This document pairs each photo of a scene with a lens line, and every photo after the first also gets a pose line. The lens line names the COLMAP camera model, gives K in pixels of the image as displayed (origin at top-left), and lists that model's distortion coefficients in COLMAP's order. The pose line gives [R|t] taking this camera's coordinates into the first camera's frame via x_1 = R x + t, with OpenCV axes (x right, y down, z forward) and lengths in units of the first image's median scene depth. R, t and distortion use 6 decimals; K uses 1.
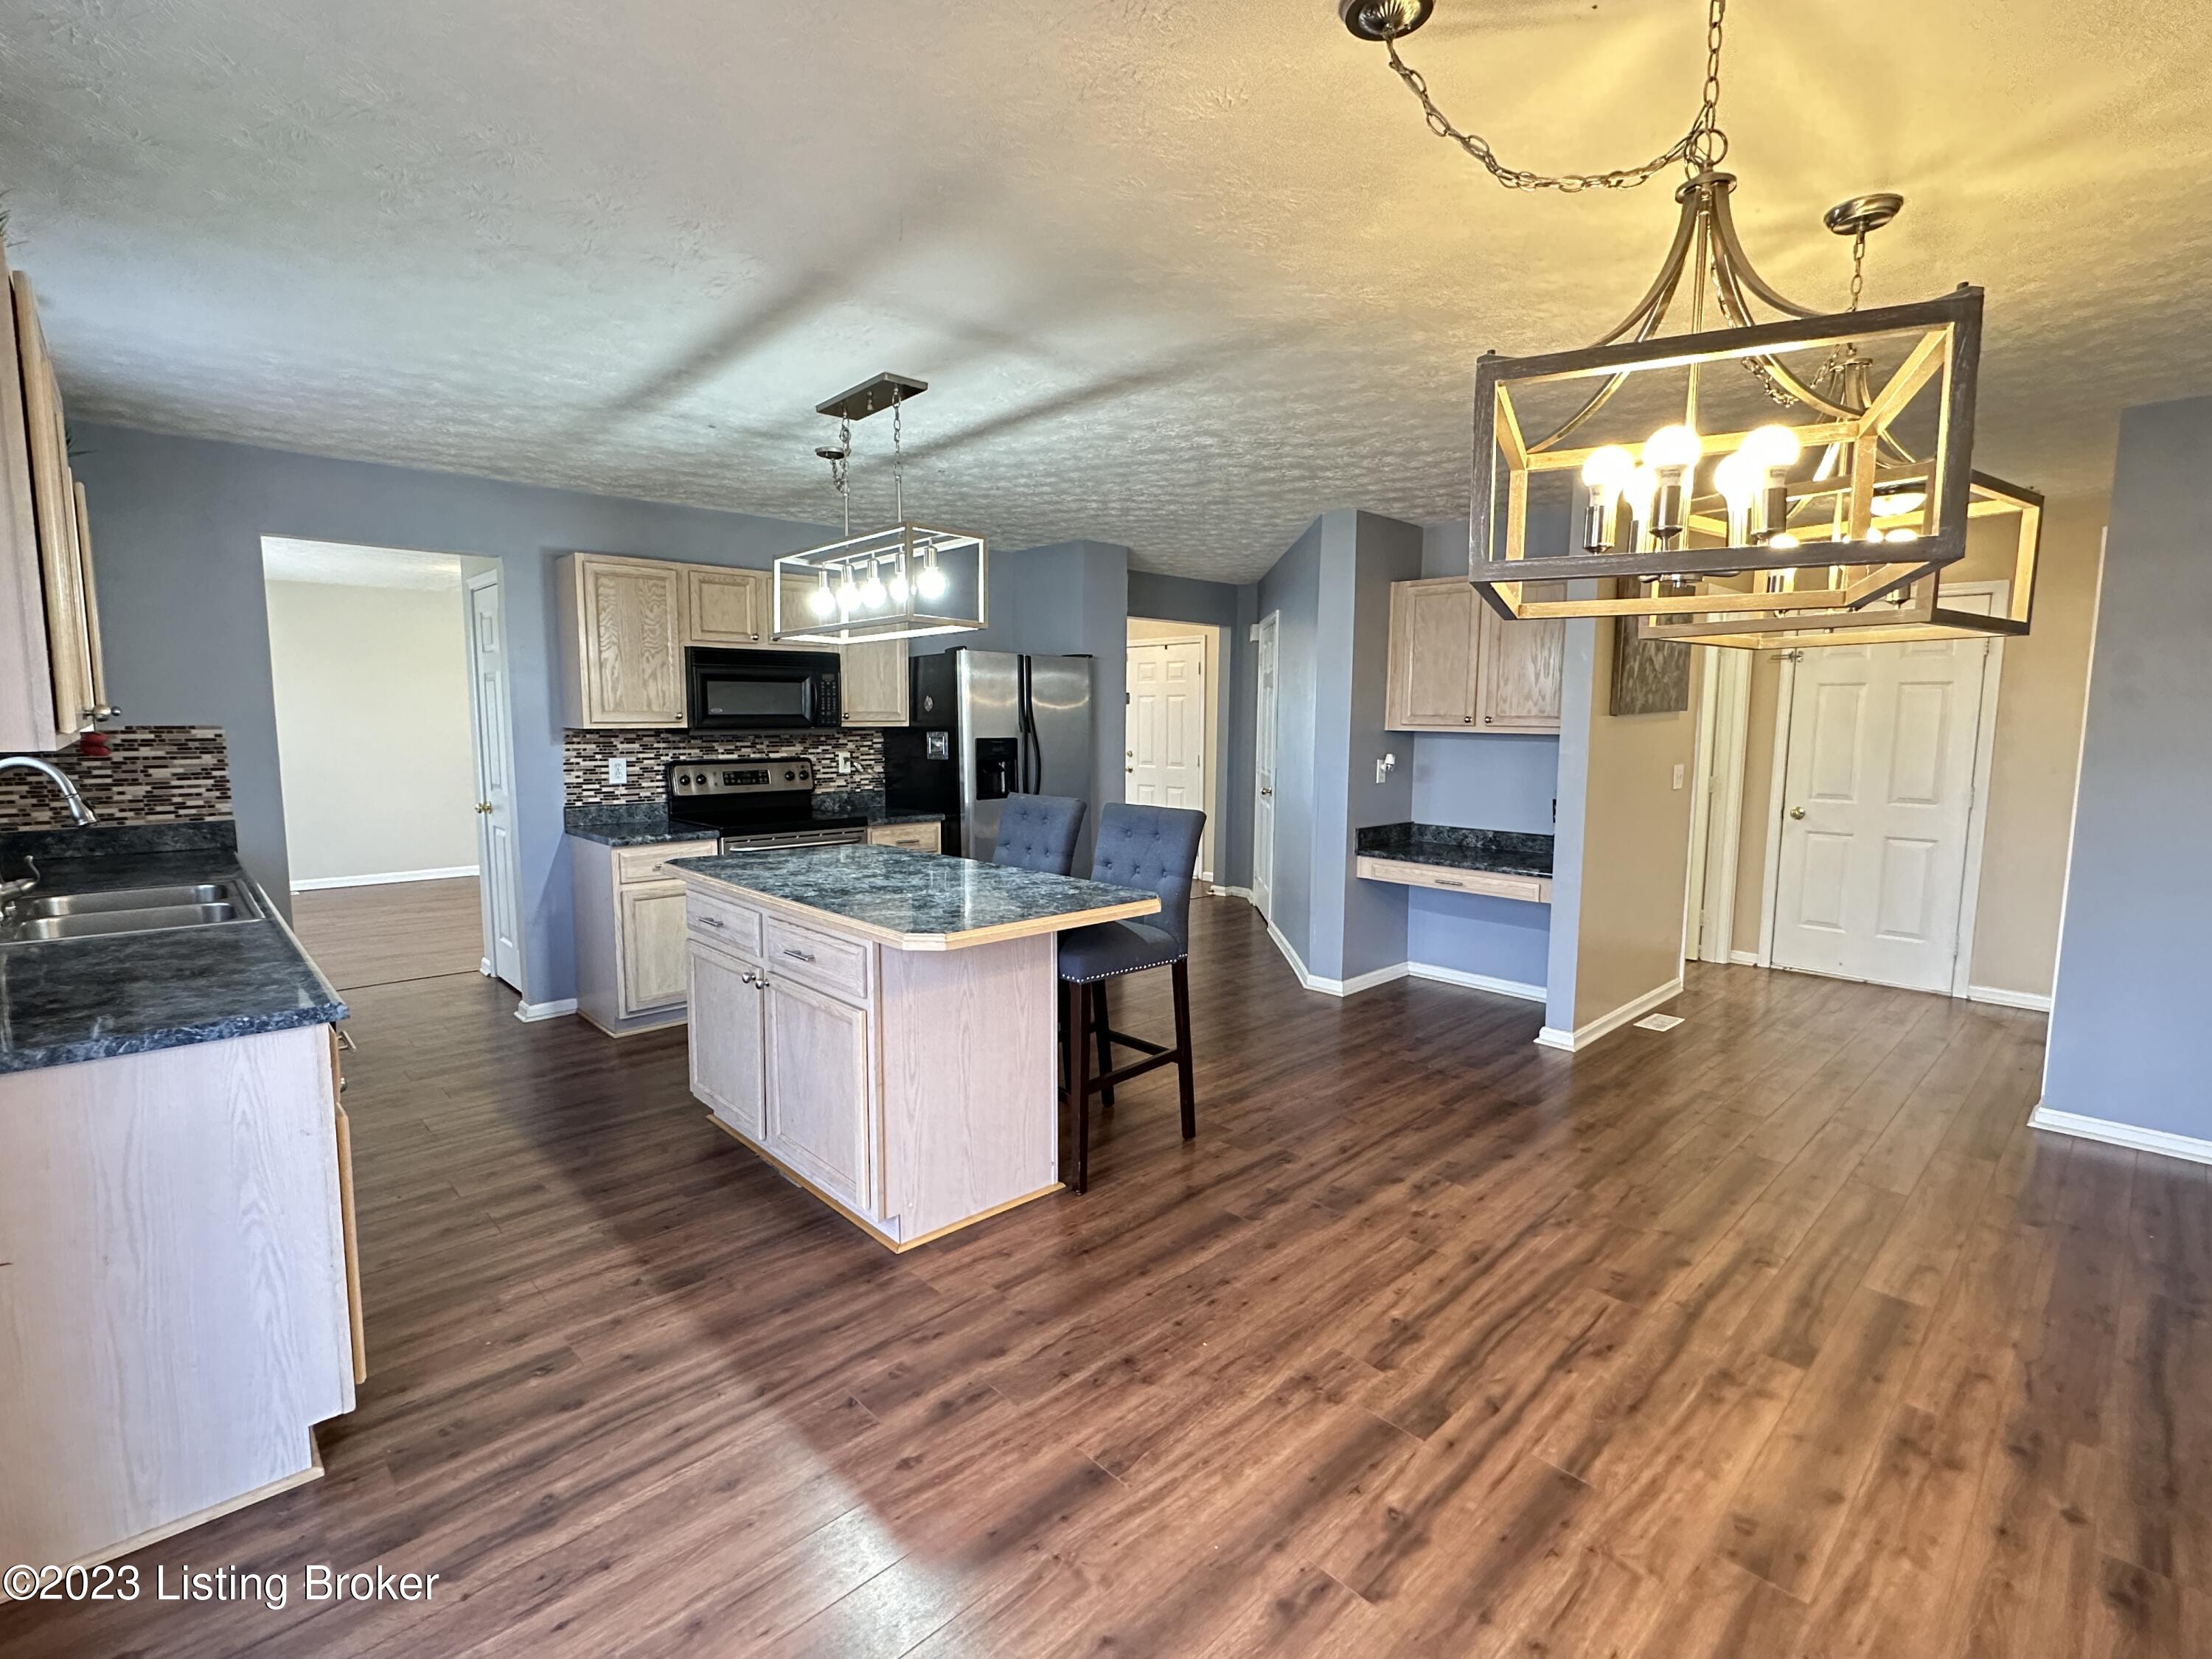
lens RADIAL K [[1021.4, 0, 1104.9], [0, 1021.4, 826.9], [0, 0, 1]] dist [-0.003158, 0.000515]
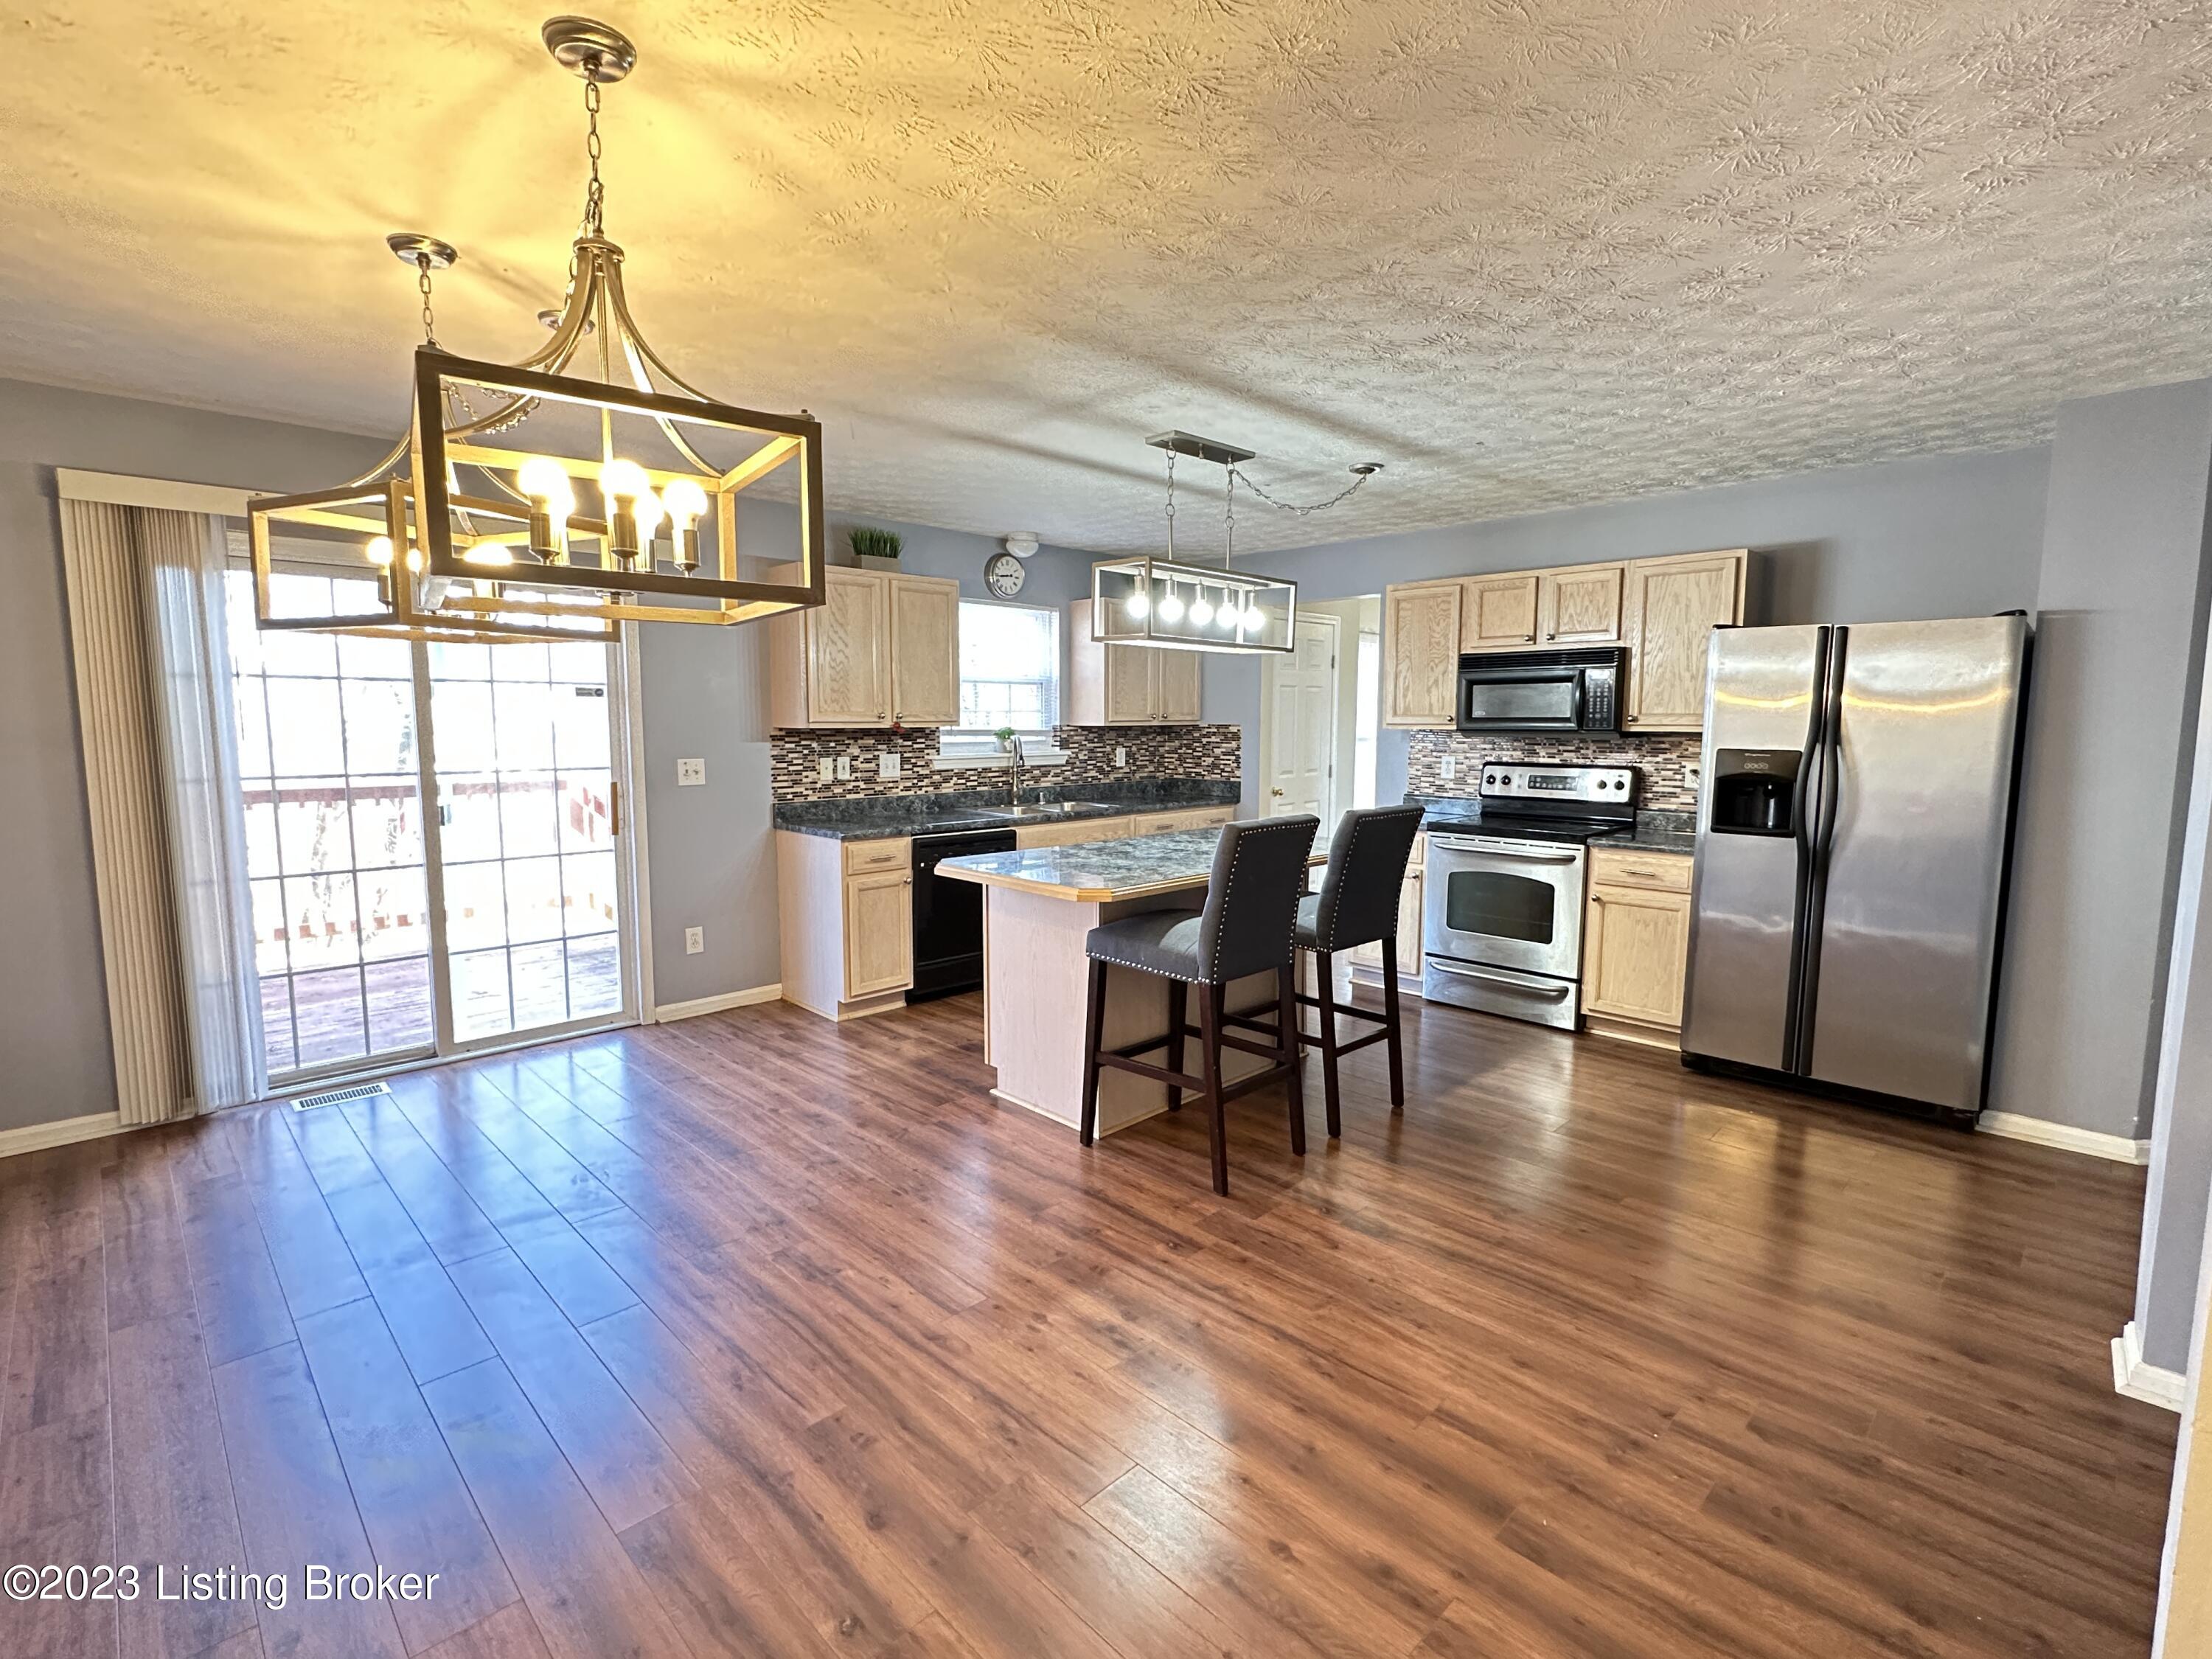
lens RADIAL K [[1021.4, 0, 1104.9], [0, 1021.4, 826.9], [0, 0, 1]] dist [-0.003158, 0.000515]
pose [[0.023391, 0.103167, -0.994389, 0.838065], [-0.110889, 0.988791, 0.099978, -0.077835], [0.993557, 0.107929, 0.034569, 0.756169]]
